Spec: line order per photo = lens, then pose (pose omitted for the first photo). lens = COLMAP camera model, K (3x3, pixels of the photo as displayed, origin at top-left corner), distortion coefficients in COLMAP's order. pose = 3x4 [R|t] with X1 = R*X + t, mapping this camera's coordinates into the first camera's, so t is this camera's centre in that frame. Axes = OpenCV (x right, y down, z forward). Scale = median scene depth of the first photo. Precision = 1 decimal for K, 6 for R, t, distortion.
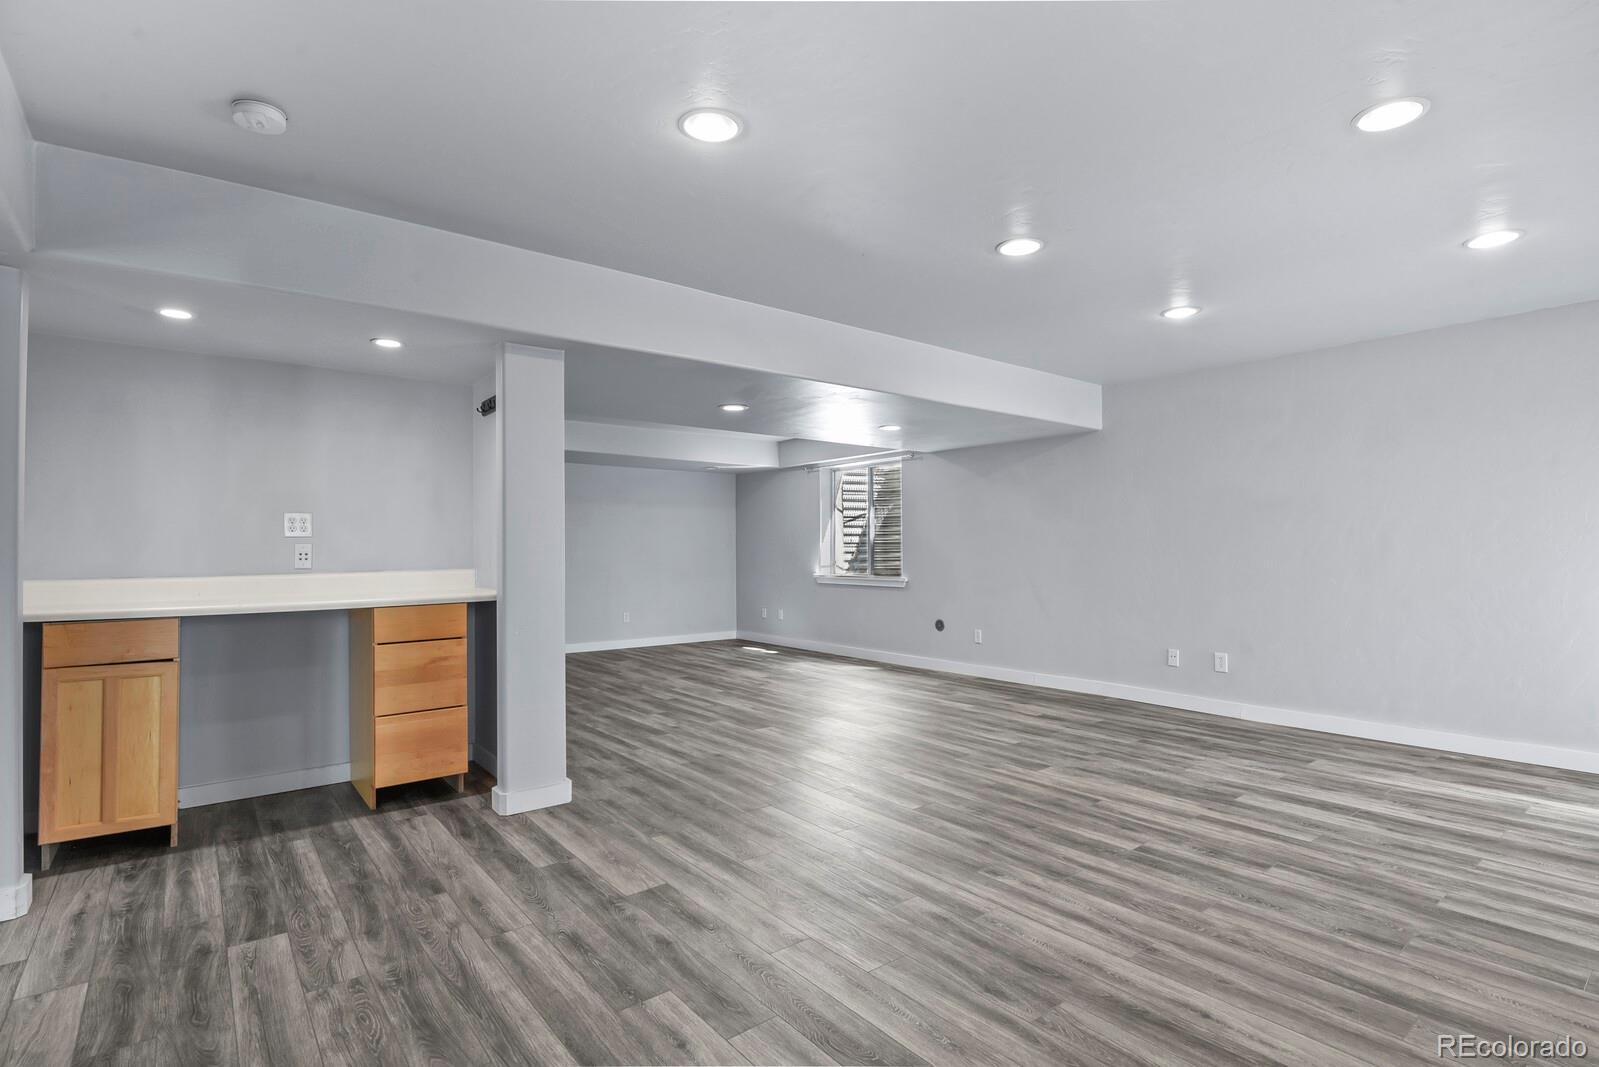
lens RADIAL K [[776.1, 0, 797.1], [0, 776.1, 535.2], [0, 0, 1]] dist [-0.012208, -0.003654]
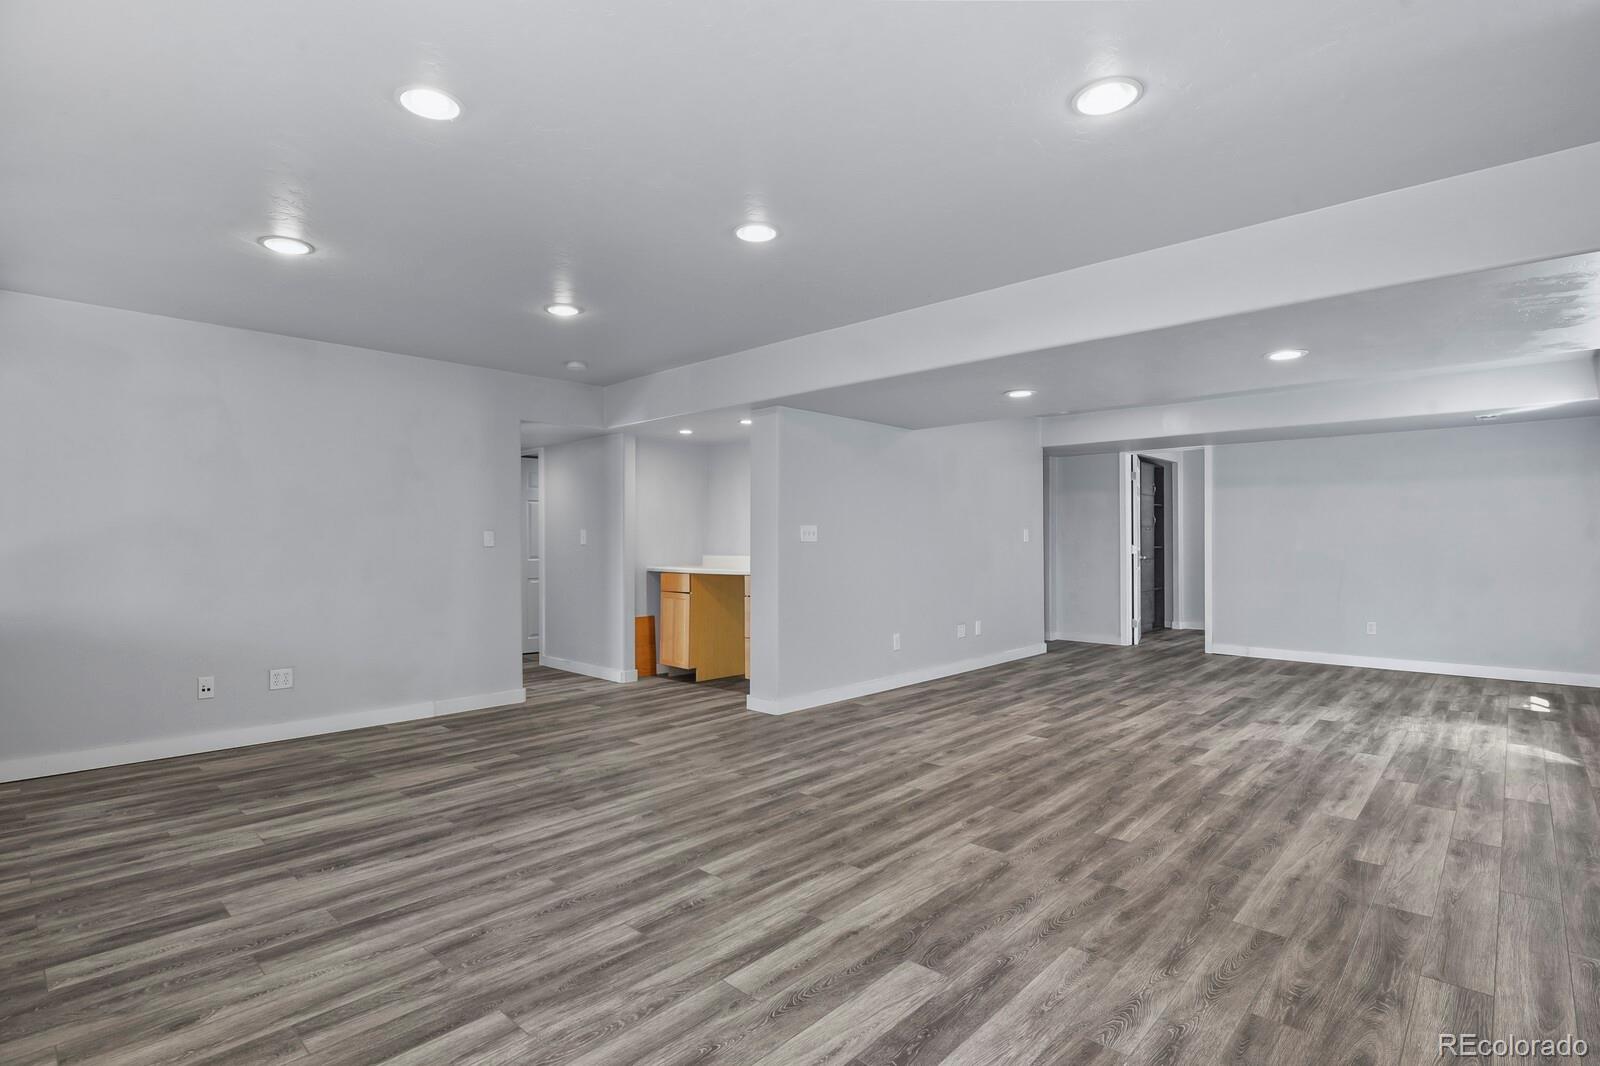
lens RADIAL K [[776.6, 0, 802.4], [0, 776.6, 538.1], [0, 0, 1]] dist [-0.012208, -0.003654]
pose [[0.151309, -0.000776, -0.988486, 1.430026], [0.020865, 0.999779, 0.002409, 0.011197], [0.988266, -0.020989, 0.151292, 1.033070]]
